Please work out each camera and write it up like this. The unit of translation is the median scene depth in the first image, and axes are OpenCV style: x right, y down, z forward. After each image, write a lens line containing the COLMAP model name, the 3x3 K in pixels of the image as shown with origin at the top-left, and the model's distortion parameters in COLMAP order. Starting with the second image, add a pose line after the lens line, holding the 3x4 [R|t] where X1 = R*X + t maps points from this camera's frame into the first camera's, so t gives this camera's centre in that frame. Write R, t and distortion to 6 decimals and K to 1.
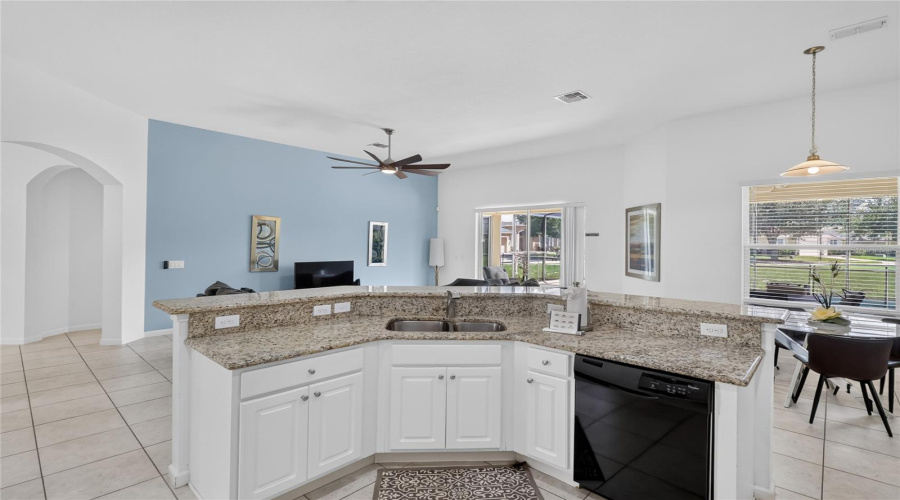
lens RADIAL K [[413.4, 0, 453.5], [0, 413.4, 245.9], [0, 0, 1]] dist [0.003672, -0.004234]
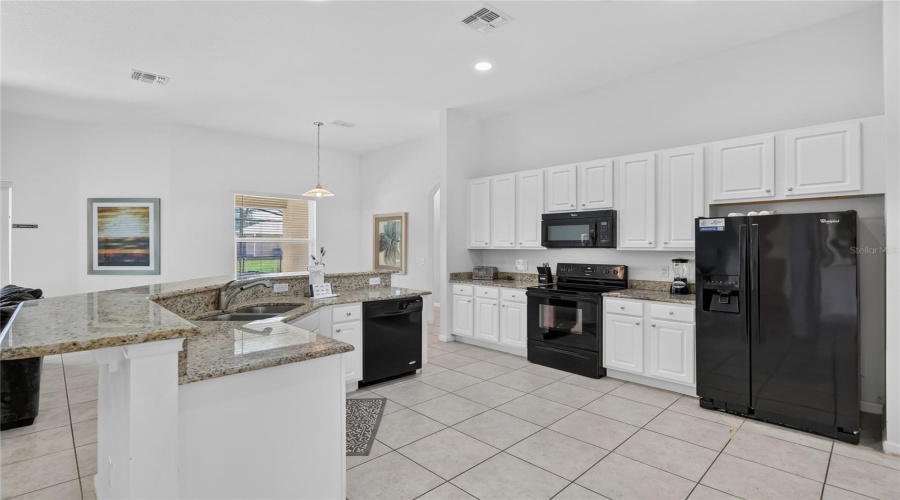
lens RADIAL K [[413.4, 0, 452.6], [0, 413.4, 248.0], [0, 0, 1]] dist [0.003672, -0.004234]
pose [[0.045434, -0.015568, 0.998846, -0.411370], [0.008329, 0.999850, 0.015205, 0.008952], [-0.998933, 0.007629, 0.045557, 0.186329]]
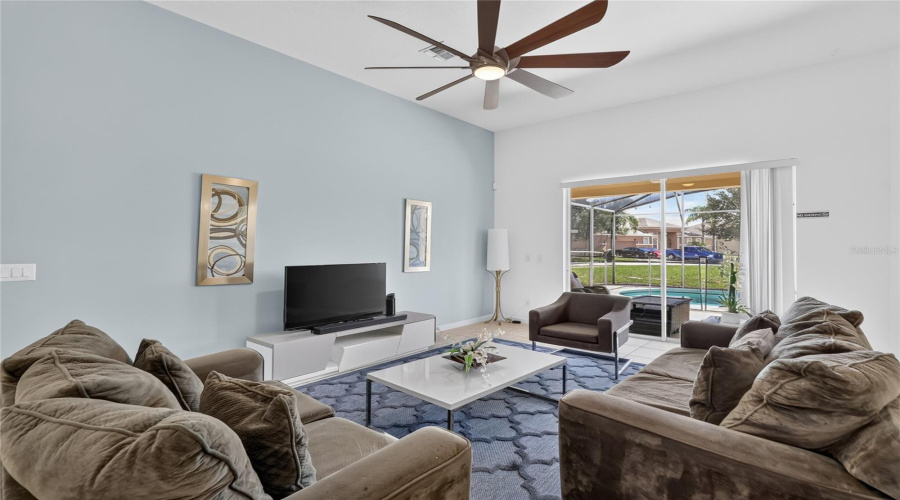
lens RADIAL K [[413.4, 0, 447.7], [0, 413.4, 241.8], [0, 0, 1]] dist [0.003672, -0.004234]
pose [[0.999240, -0.004445, 0.038726, -0.200184], [0.005181, 0.999808, -0.018914, 0.019851], [-0.038634, 0.019100, 0.999071, 0.472699]]
